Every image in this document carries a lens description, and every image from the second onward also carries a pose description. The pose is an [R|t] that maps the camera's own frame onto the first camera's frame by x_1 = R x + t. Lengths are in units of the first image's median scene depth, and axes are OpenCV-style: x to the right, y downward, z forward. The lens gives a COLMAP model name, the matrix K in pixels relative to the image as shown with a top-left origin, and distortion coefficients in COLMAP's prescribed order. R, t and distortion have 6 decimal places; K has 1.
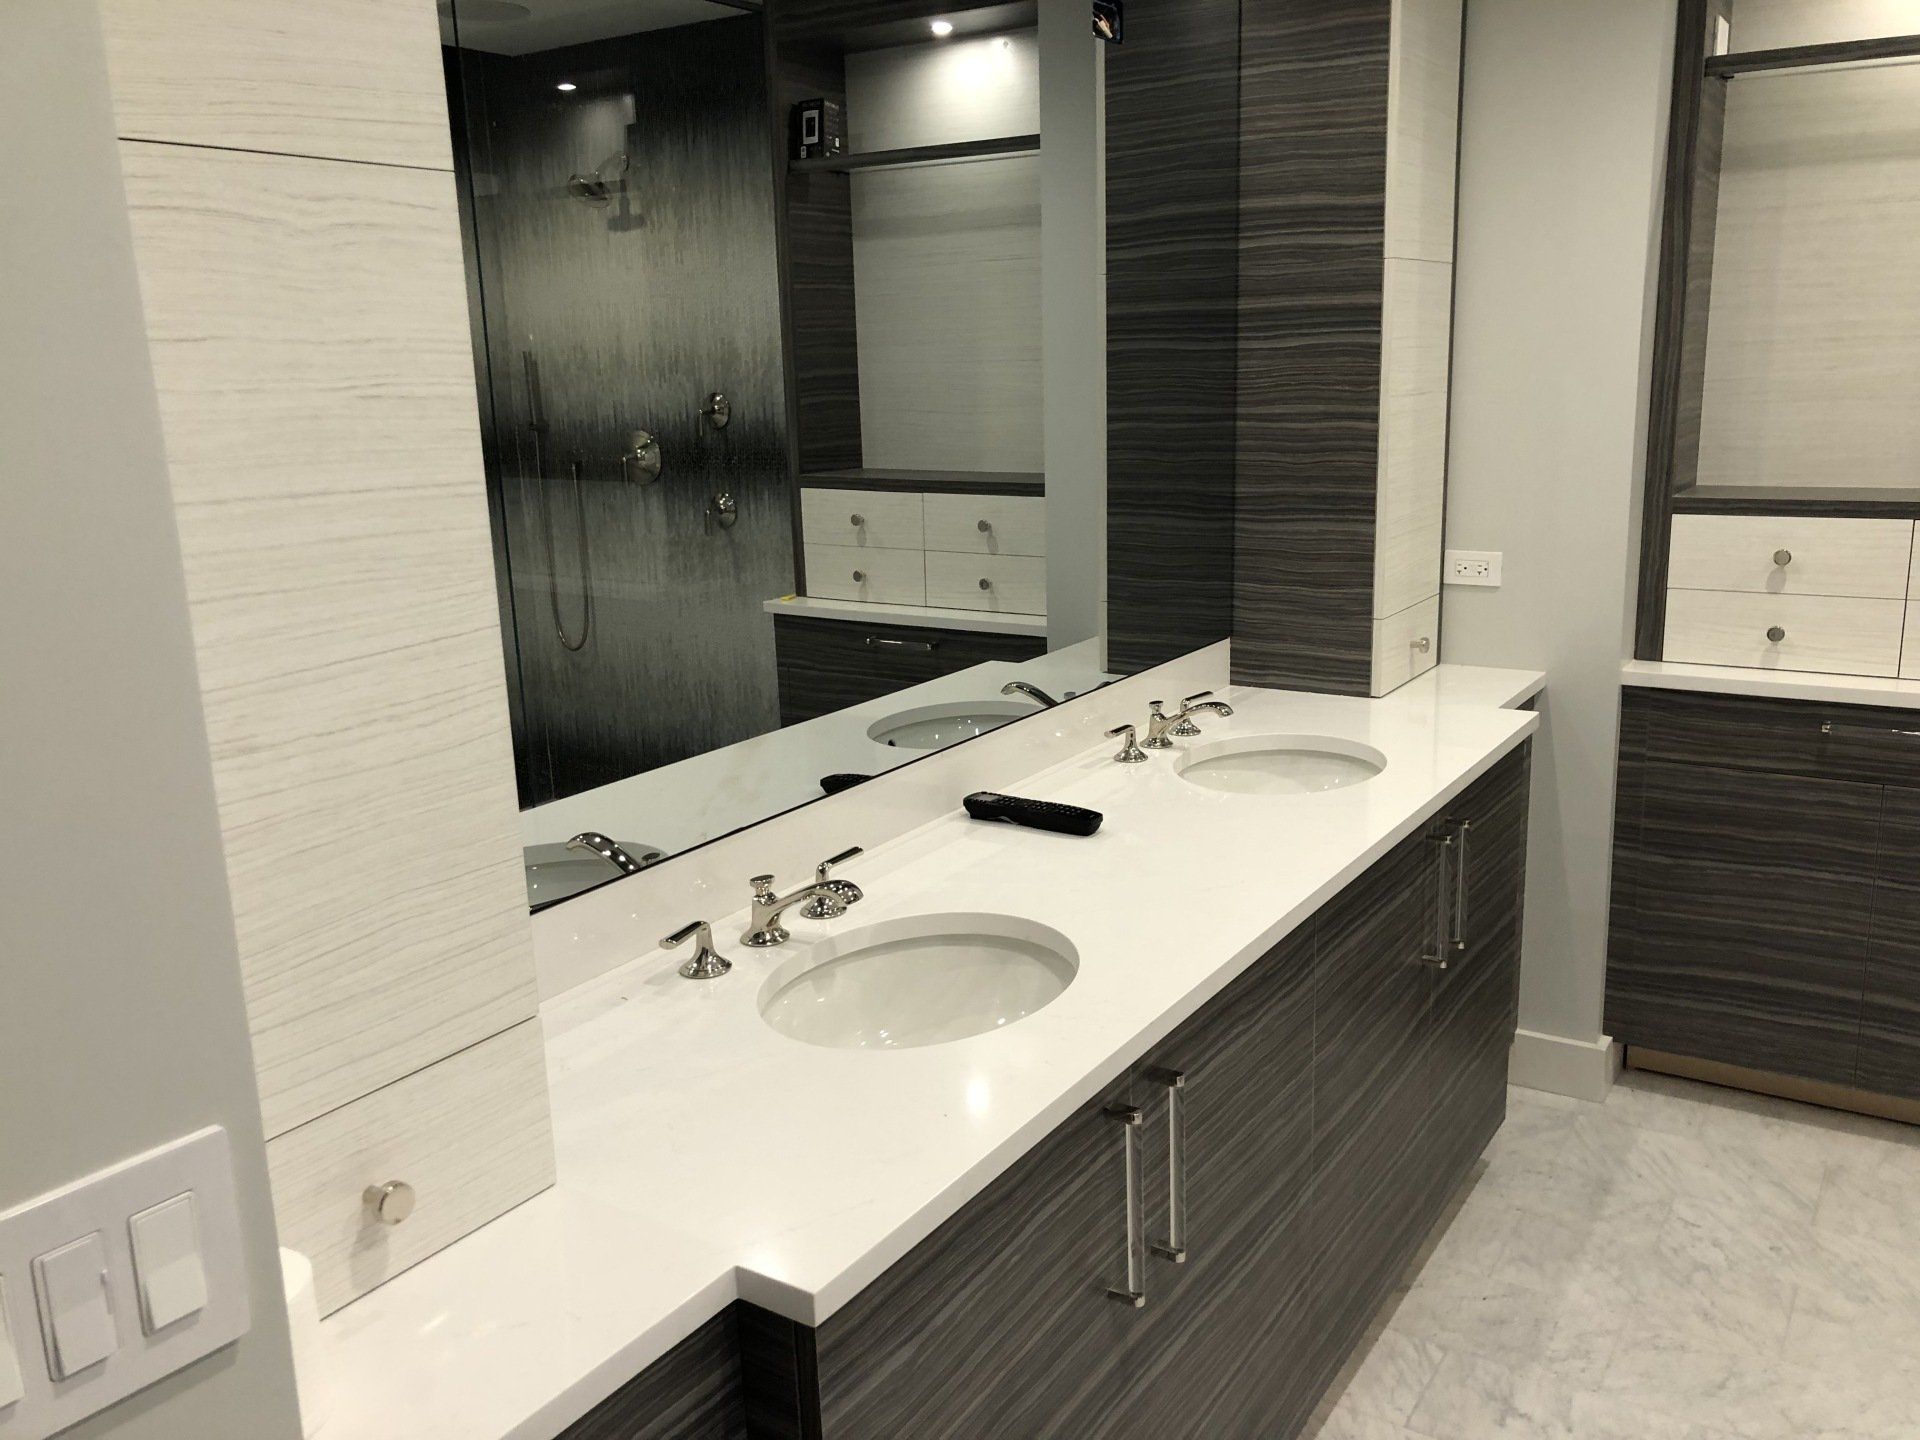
lens RADIAL K [[1550.3, 0, 960.2], [0, 1550.3, 711.6], [0, 0, 1]] dist [0.102369, -0.148571]
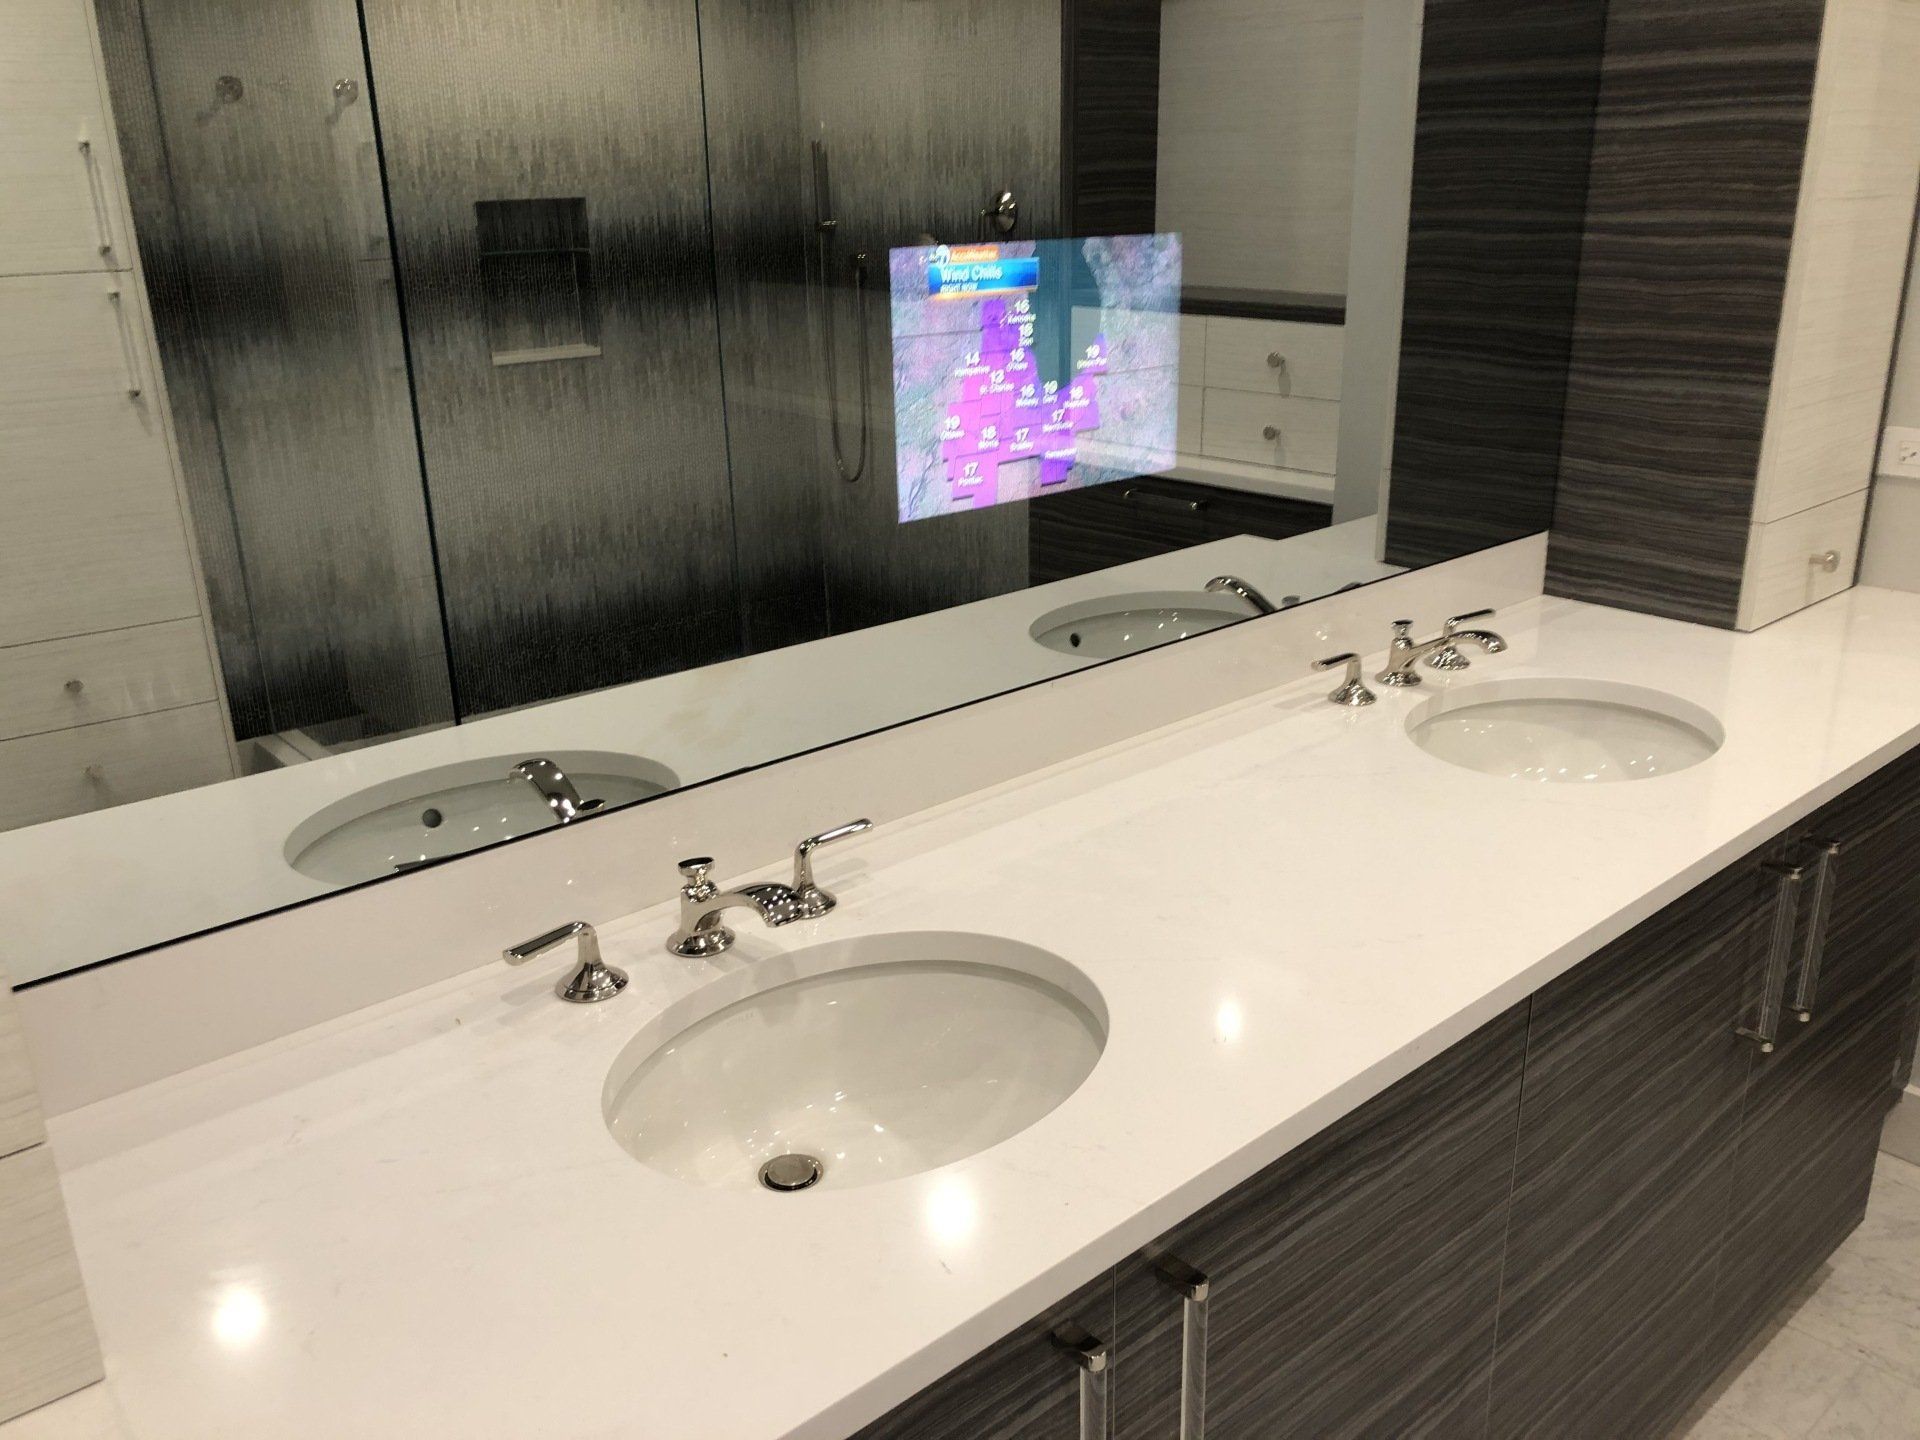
lens RADIAL K [[1578.3, 0, 967.7], [0, 1578.3, 696.7], [0, 0, 1]] dist [-0.003503, 0.040366]
pose [[0.966894, 0.094290, -0.237118, 0.096573], [-0.069618, 0.991449, 0.110371, -0.034842], [0.245497, -0.090210, 0.965191, 0.207690]]
